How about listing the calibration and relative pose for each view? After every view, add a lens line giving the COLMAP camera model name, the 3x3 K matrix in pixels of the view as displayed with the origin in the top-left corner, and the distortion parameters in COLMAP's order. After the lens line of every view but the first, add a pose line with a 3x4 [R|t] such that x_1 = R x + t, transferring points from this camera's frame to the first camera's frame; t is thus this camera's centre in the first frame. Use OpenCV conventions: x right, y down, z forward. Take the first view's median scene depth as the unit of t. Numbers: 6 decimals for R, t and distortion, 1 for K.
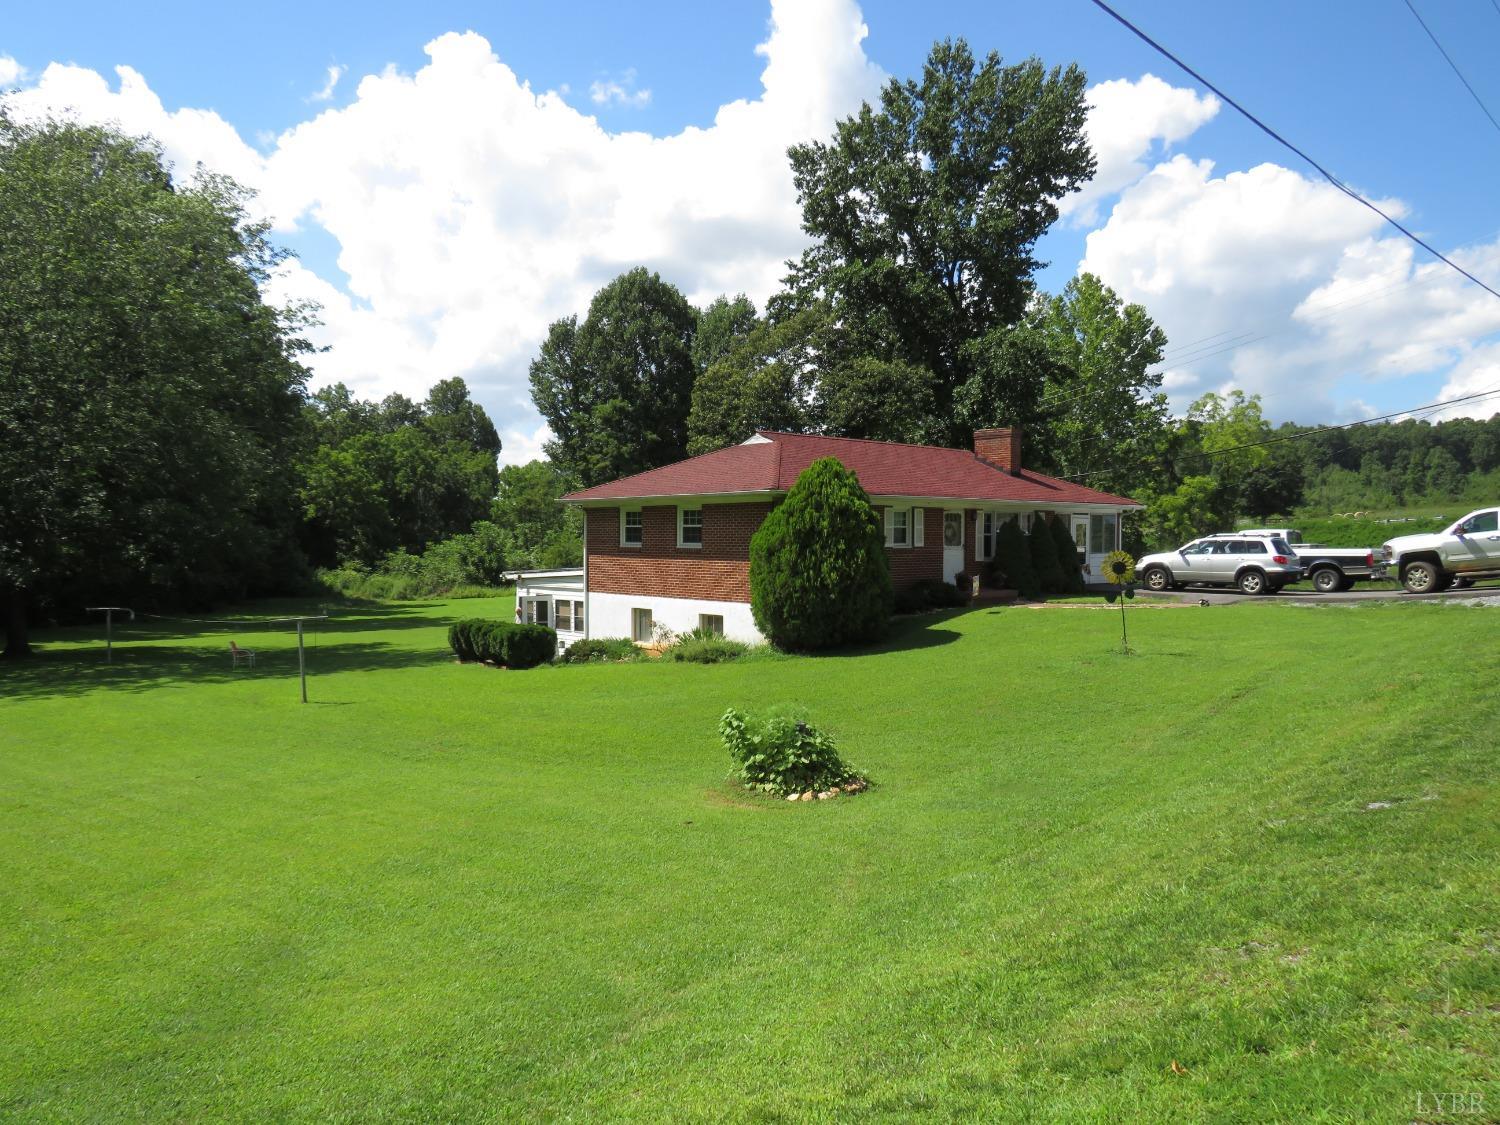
lens RADIAL K [[1114.1, 0, 750.0], [0, 1114.1, 562.5], [0, 0, 1]] dist [-0.002558, 0.000111]
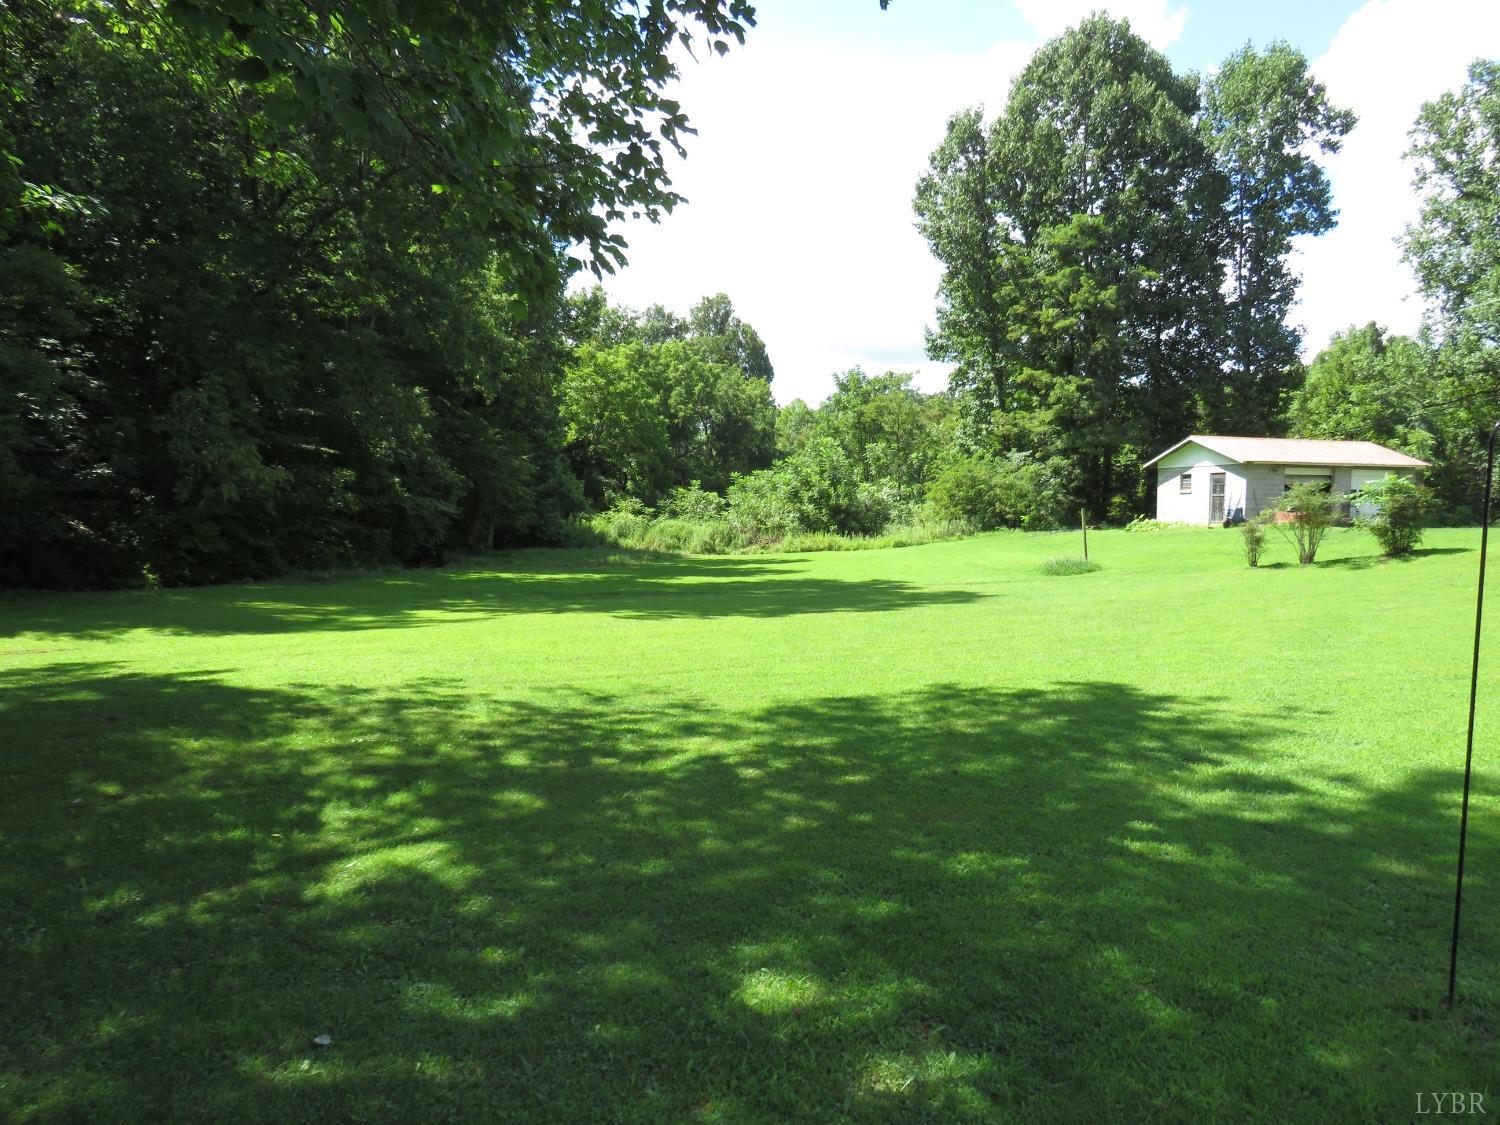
lens RADIAL K [[1114.1, 0, 750.0], [0, 1114.1, 562.5], [0, 0, 1]] dist [-0.002558, 0.000111]
pose [[0.982650, 0.011990, -0.185081, -0.151675], [-0.006120, 0.999461, 0.032251, 0.015941], [0.185367, -0.030559, 0.982194, 0.318508]]
